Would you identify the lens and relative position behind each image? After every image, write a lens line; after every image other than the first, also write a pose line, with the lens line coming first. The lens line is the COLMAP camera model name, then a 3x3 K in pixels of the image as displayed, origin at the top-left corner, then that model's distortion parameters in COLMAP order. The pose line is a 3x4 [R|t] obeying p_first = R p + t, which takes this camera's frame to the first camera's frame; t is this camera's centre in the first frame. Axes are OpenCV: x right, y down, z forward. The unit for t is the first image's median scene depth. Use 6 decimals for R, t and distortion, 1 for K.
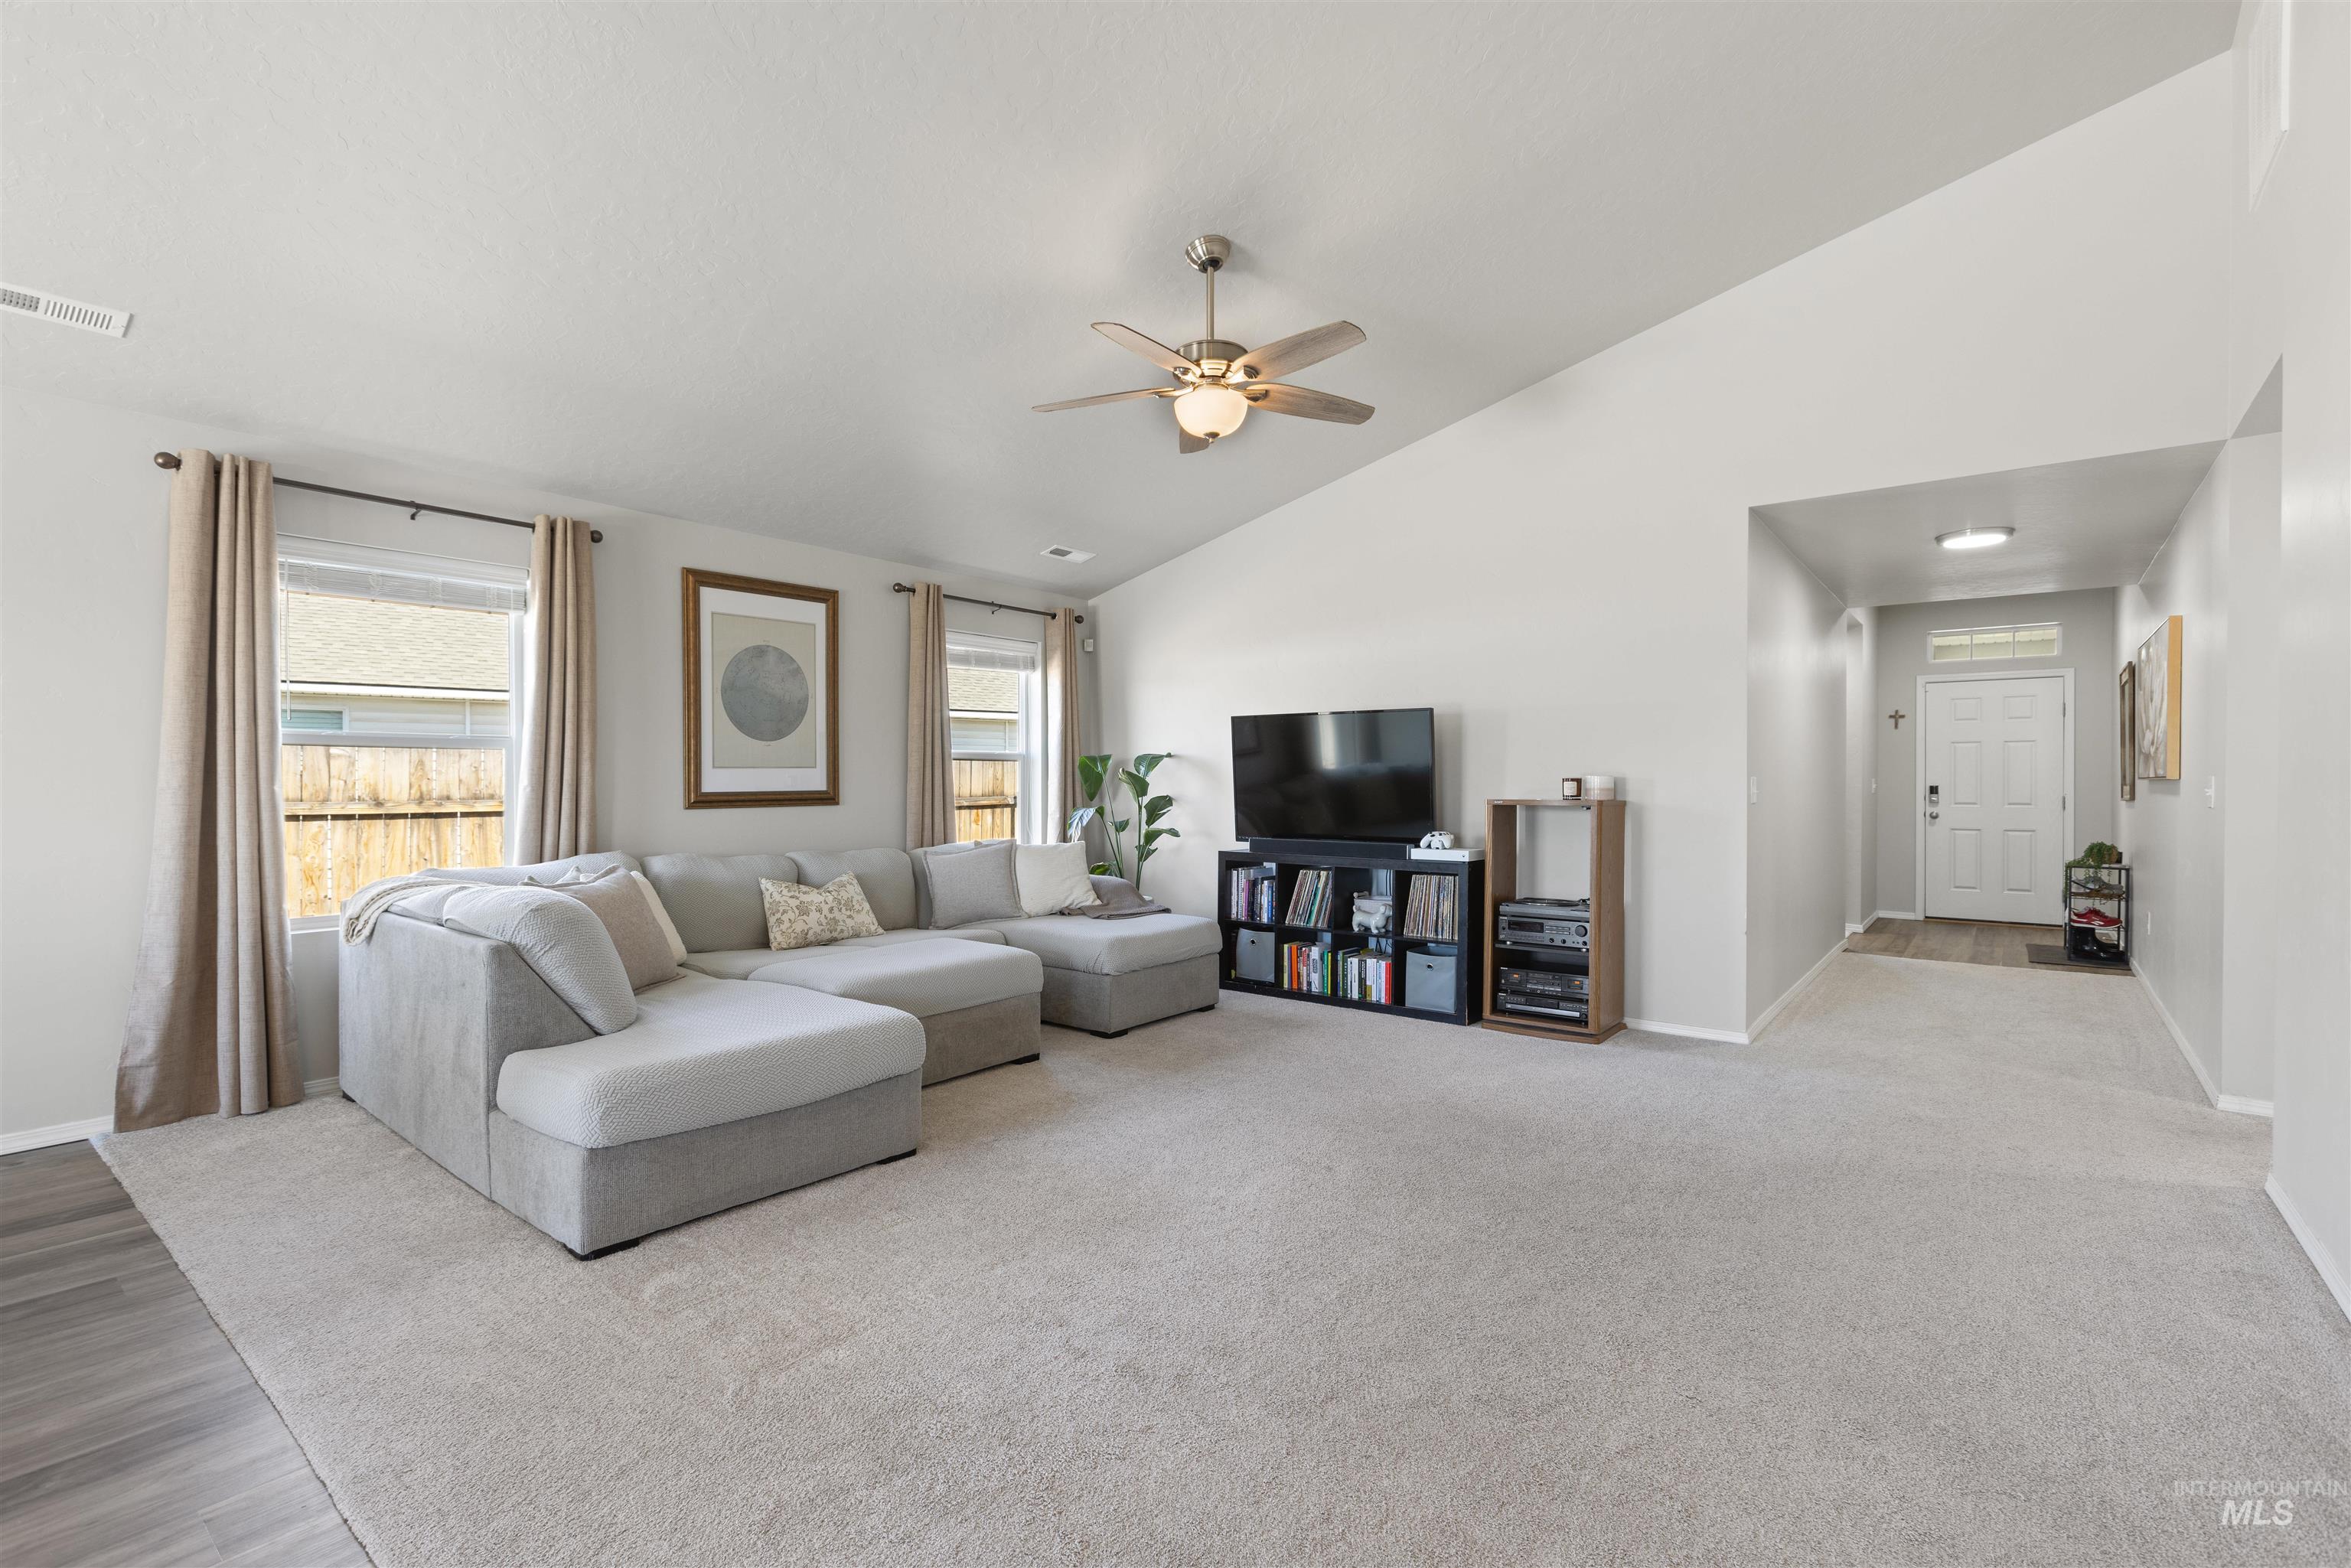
lens RADIAL K [[1064.1, 0, 1175.5], [0, 1064.1, 784.0], [0, 0, 1]] dist [0.003110, 0.000423]
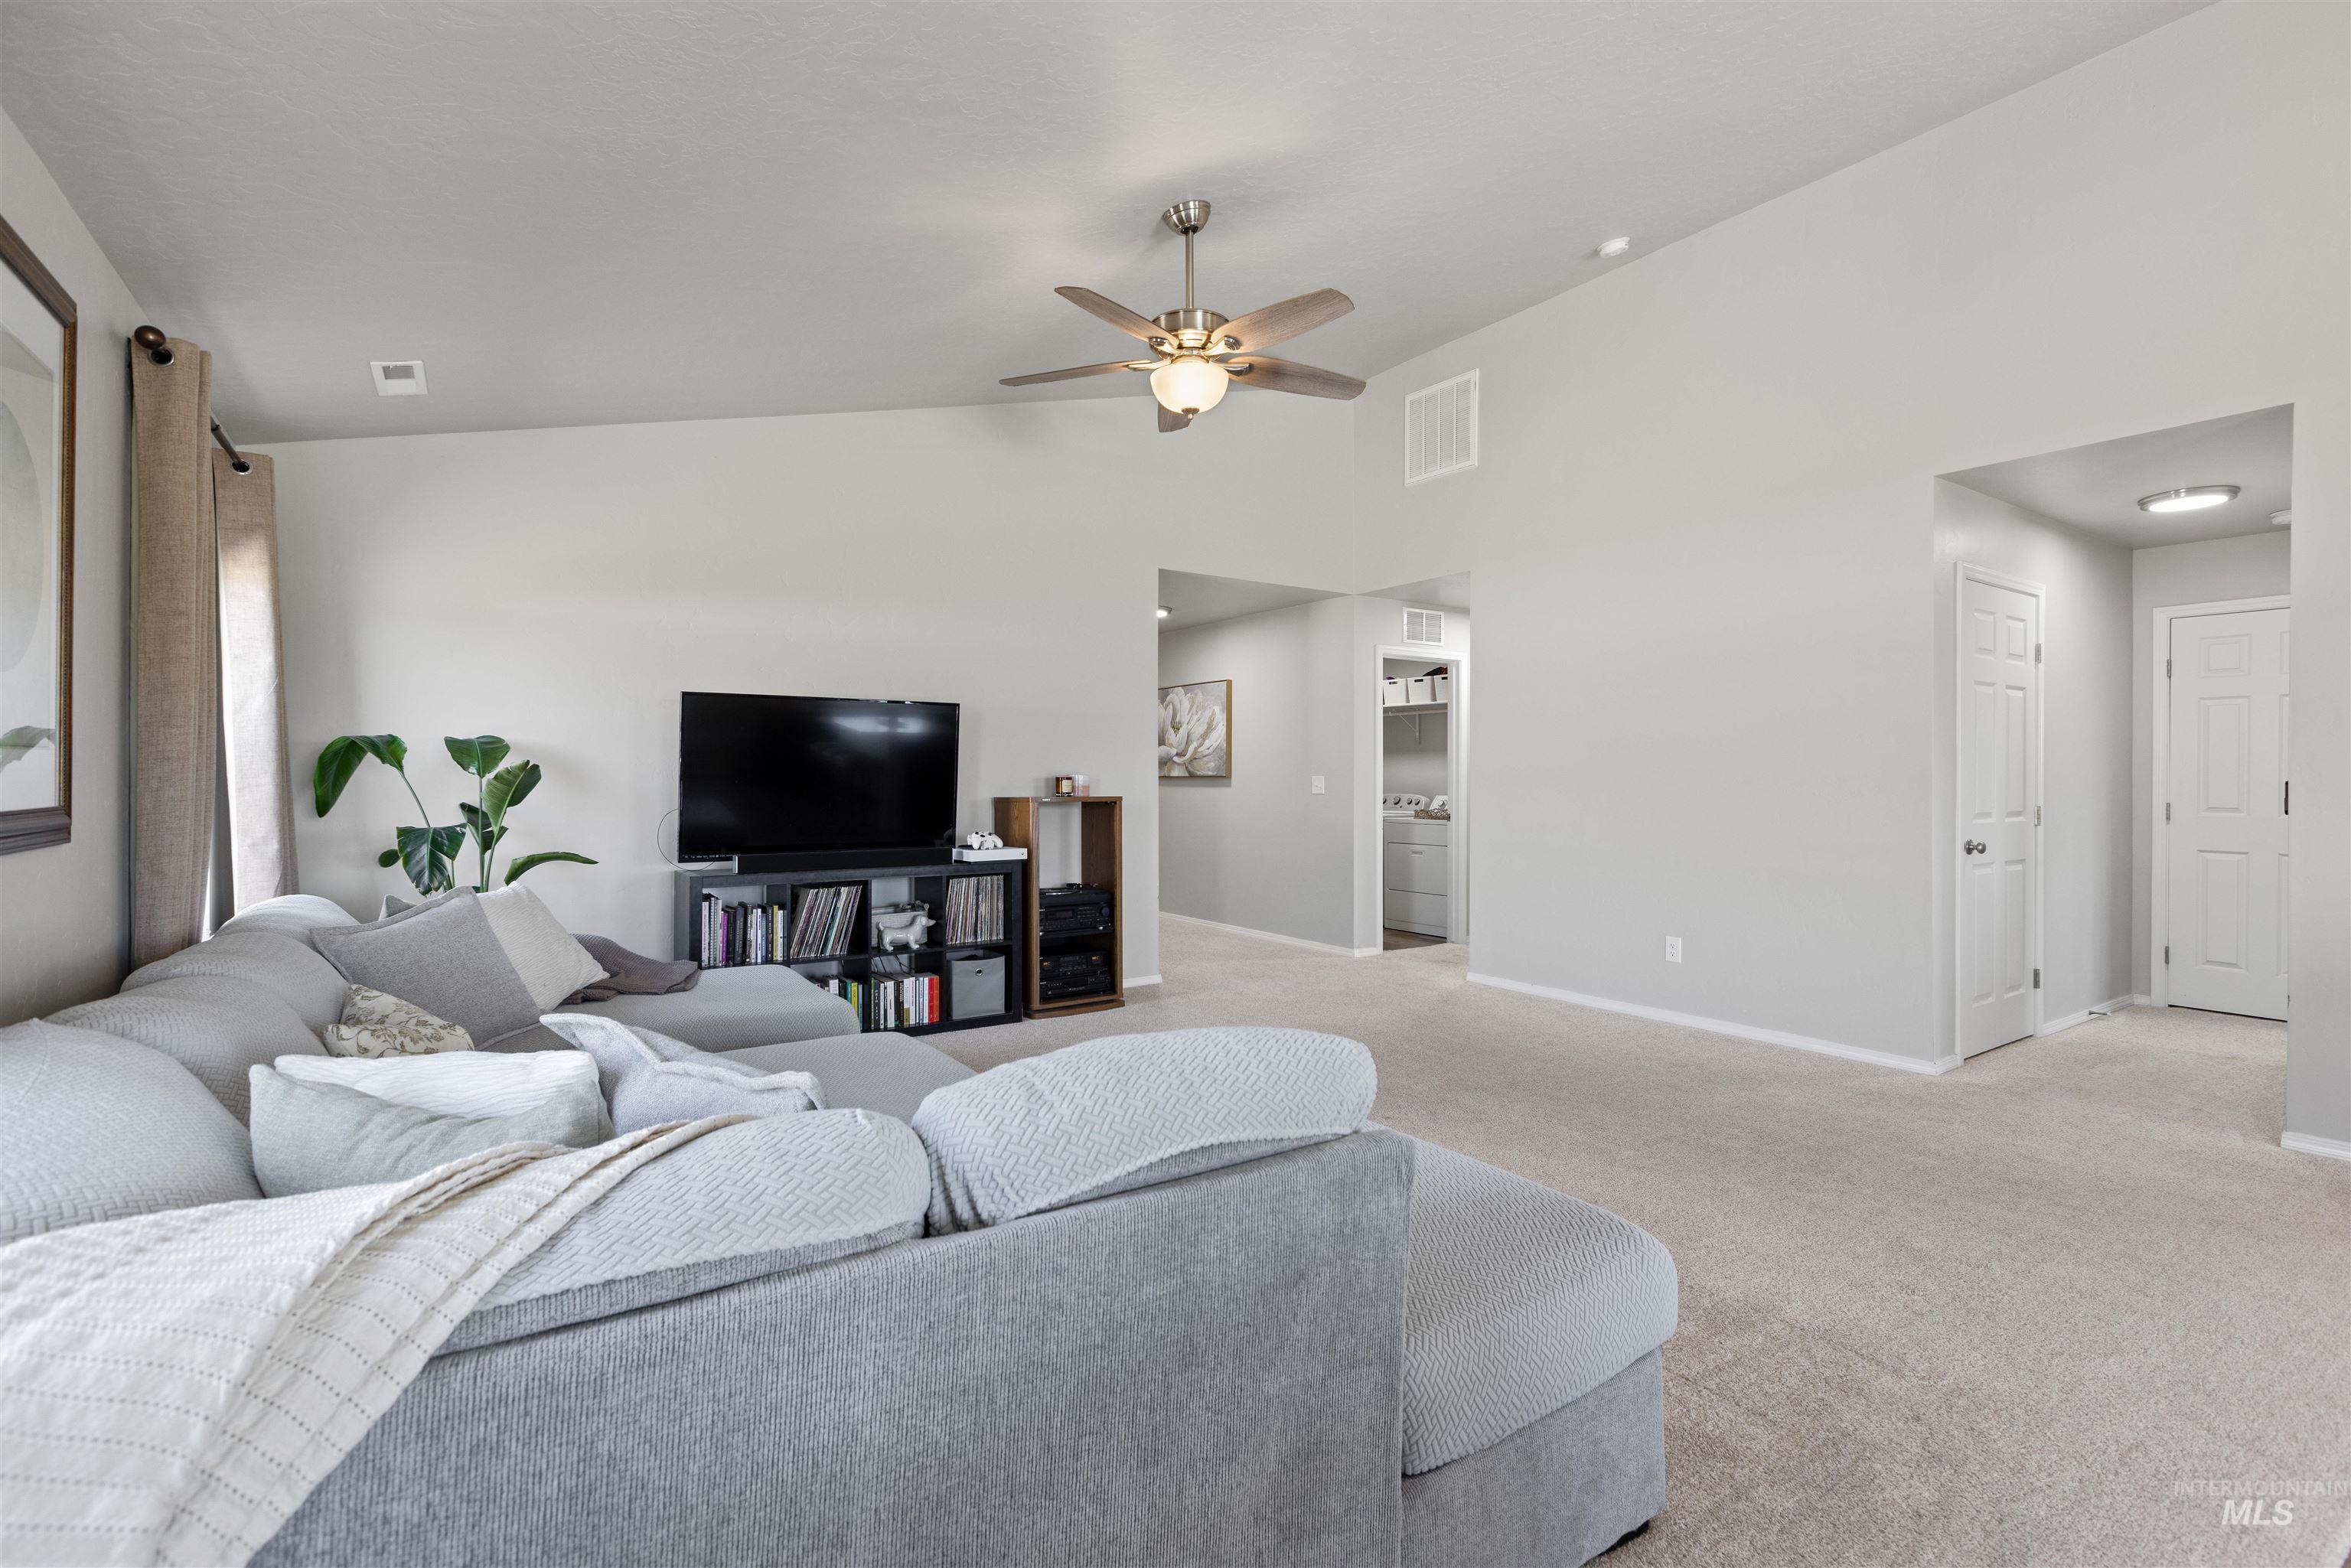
lens RADIAL K [[1064.1, 0, 1175.5], [0, 1064.1, 784.0], [0, 0, 1]] dist [0.003110, 0.000423]
pose [[0.308881, -0.002513, 0.951097, -0.596723], [0.006192, 0.999981, 0.000632, 0.001633], [-0.951081, 0.005694, 0.308890, 0.507923]]
